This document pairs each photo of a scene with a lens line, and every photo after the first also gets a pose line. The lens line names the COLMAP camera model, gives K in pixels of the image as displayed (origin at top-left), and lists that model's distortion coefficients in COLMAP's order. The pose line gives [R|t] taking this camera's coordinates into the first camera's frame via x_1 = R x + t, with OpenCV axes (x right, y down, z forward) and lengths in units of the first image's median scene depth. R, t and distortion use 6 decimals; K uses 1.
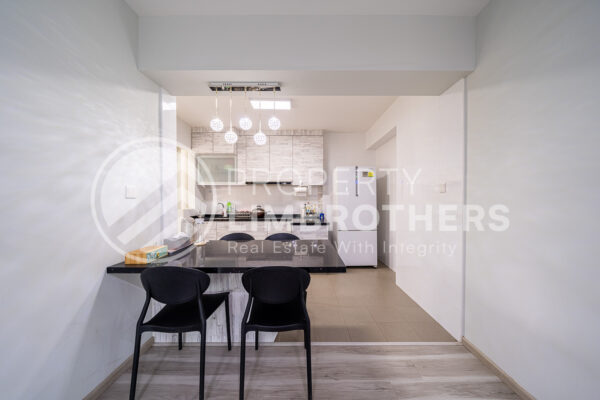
lens RADIAL K [[209.9, 0, 302.4], [0, 209.9, 203.4], [0, 0, 1]] dist [0.000053, 0.000042]
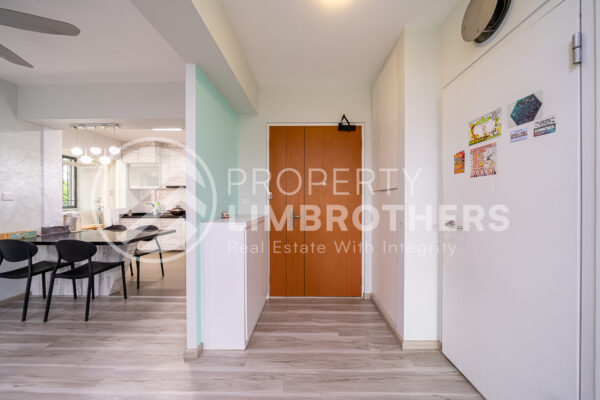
lens RADIAL K [[210.1, 0, 301.1], [0, 210.1, 200.9], [0, 0, 1]] dist [0.000091, -0.000031]
pose [[0.999765, 0.001467, -0.021648, 0.614309], [-0.001728, 0.999926, -0.012041, -0.001821], [0.021629, 0.012075, 0.999693, -0.234260]]
